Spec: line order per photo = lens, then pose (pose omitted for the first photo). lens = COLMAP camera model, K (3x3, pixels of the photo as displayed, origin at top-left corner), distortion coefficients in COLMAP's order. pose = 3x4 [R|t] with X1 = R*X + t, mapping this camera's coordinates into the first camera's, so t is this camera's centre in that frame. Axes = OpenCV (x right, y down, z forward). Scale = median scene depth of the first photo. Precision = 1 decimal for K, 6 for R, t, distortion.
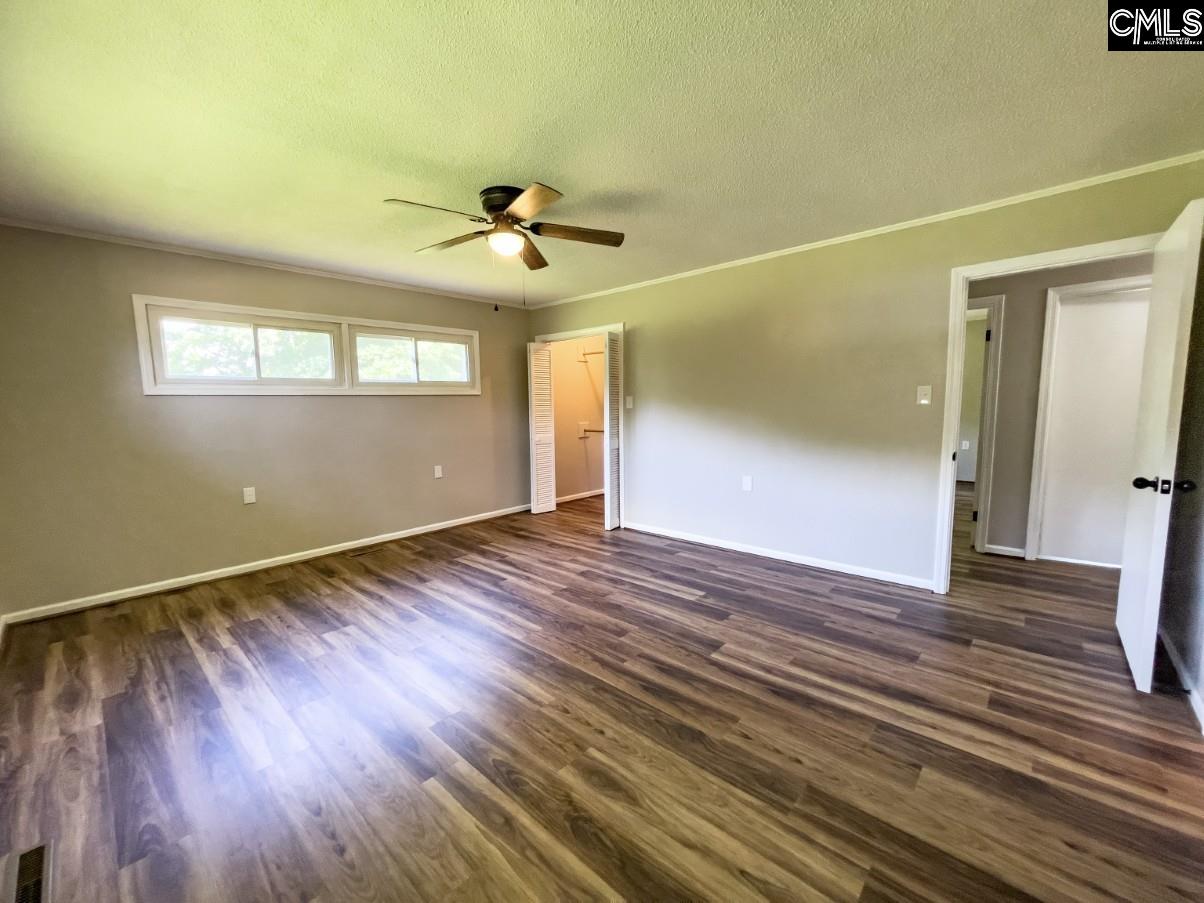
lens RADIAL K [[489.1, 0, 595.4], [0, 489.1, 453.4], [0, 0, 1]] dist [-0.000036, -0.000086]
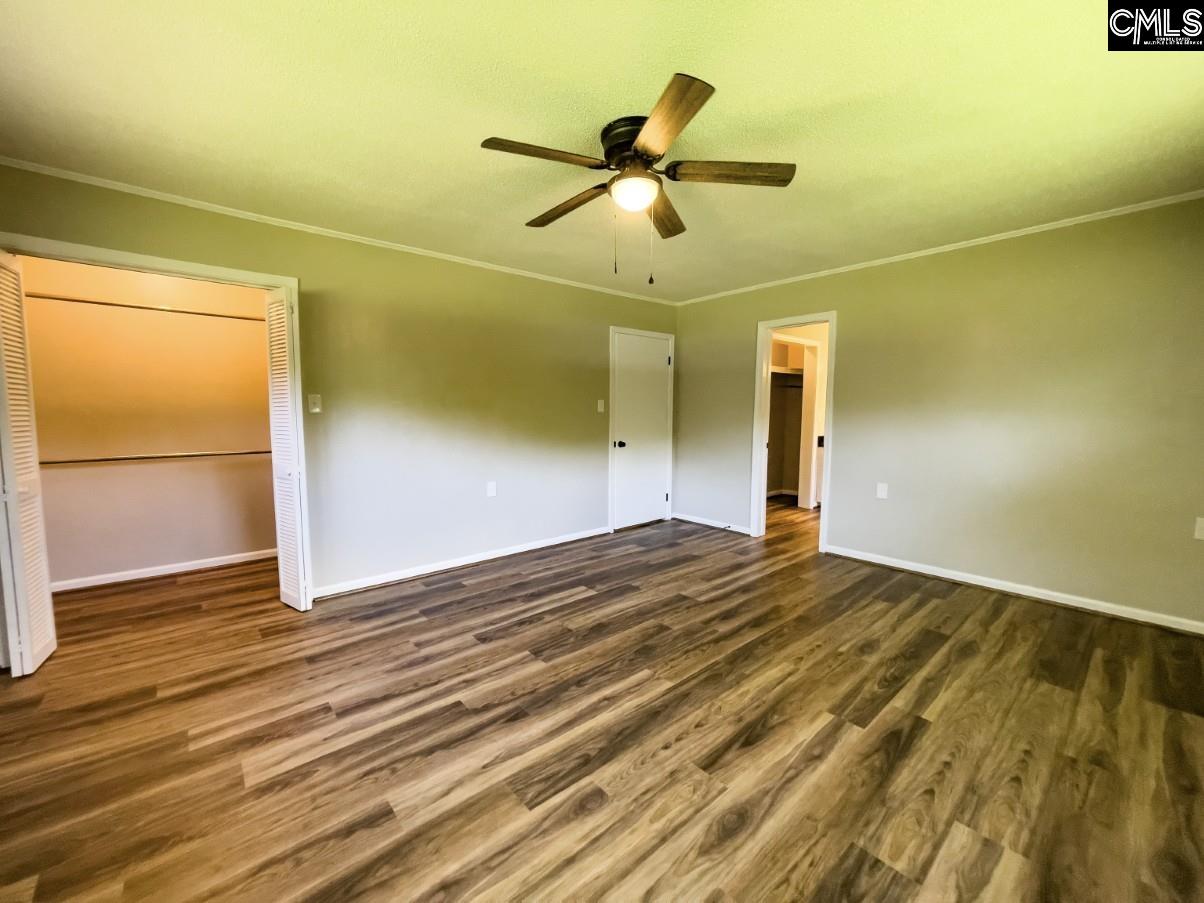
lens RADIAL K [[489.1, 0, 595.4], [0, 489.1, 453.4], [0, 0, 1]] dist [-0.000036, -0.000086]
pose [[0.123075, -0.082070, 0.988998, -0.768377], [0.099320, 0.992590, 0.070008, -0.072629], [-0.987415, 0.089611, 0.130314, 0.769912]]
